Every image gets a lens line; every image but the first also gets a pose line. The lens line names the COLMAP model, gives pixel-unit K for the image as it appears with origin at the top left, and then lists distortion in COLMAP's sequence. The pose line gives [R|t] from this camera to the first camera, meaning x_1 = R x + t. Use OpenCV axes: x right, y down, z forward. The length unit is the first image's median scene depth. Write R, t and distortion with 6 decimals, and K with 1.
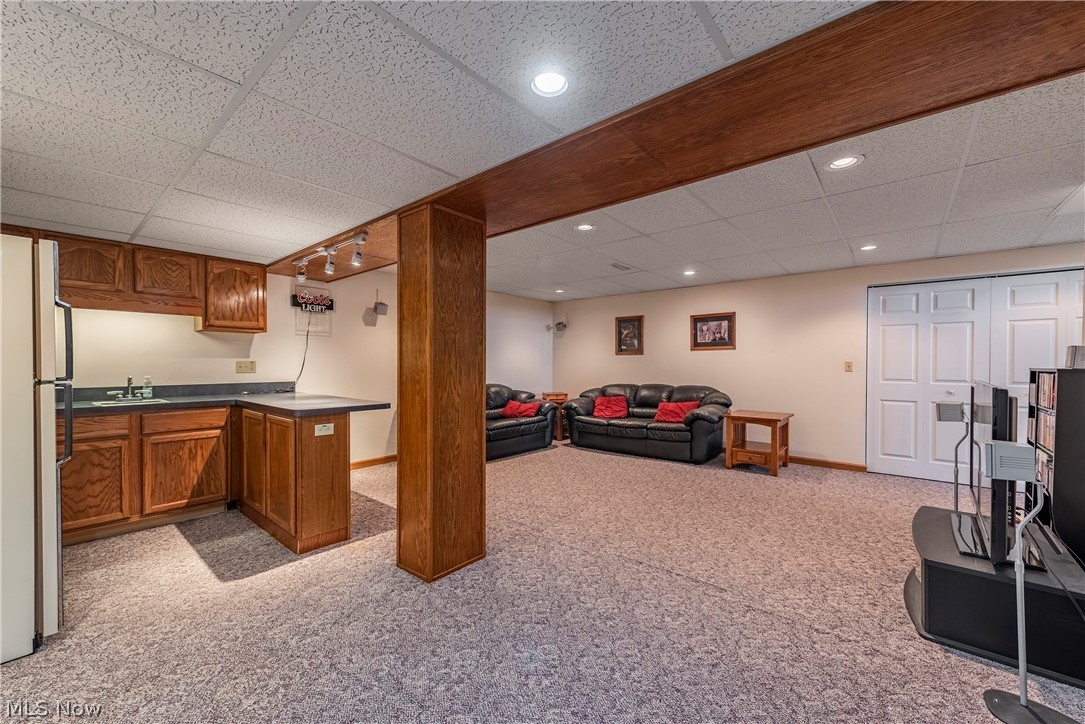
lens RADIAL K [[439.1, 0, 541.1], [0, 439.1, 366.3], [0, 0, 1]] dist [0.004550, -0.000766]
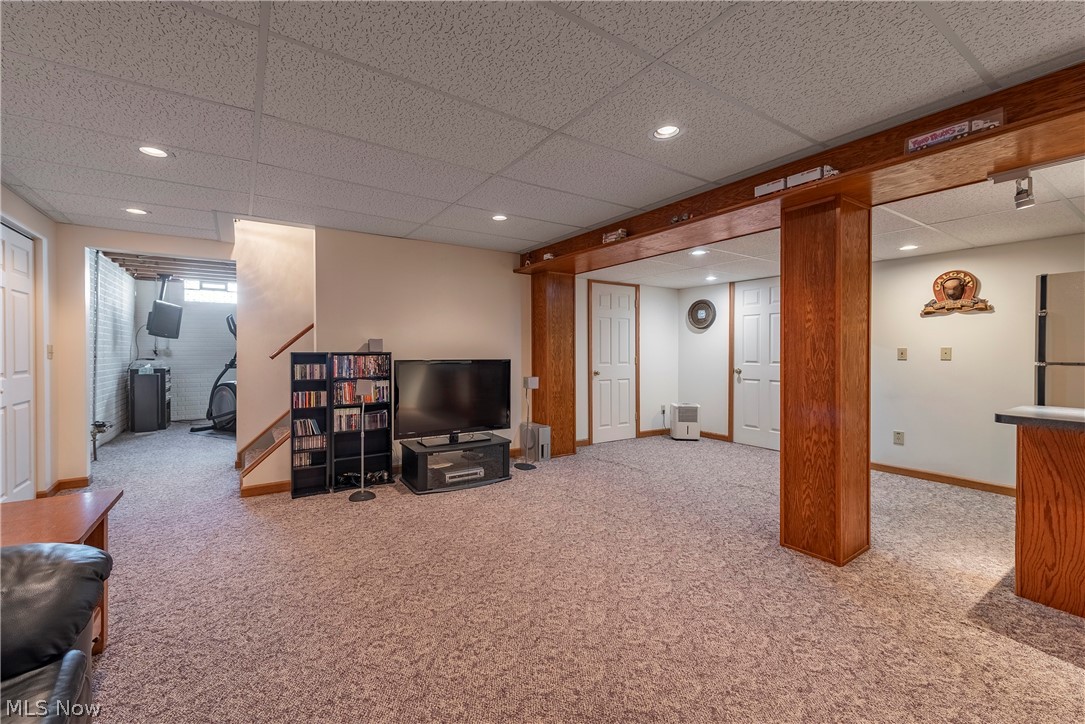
lens RADIAL K [[439.1, 0, 517.6], [0, 439.1, 354.3], [0, 0, 1]] dist [0.004550, -0.000766]
pose [[-0.952835, -0.004028, 0.303461, 0.128320], [0.000483, 0.999891, 0.014789, -0.010960], [-0.303488, 0.014239, -0.952729, 1.952627]]
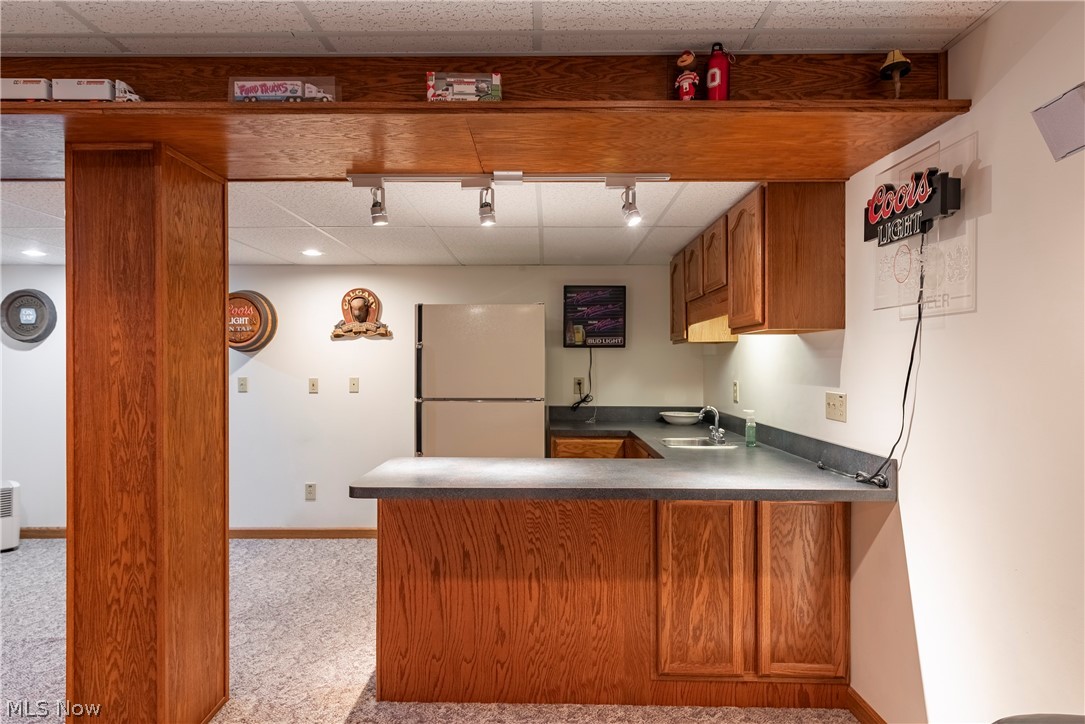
lens RADIAL K [[596.7, 0, 538.0], [0, 596.7, 363.4], [0, 0, 1]] dist [-0.001854, 0.000915]
pose [[-0.768990, -0.002022, -0.639258, -0.092405], [-0.006020, 0.999974, 0.004079, -0.057914], [0.639233, 0.006985, -0.768982, 1.761244]]
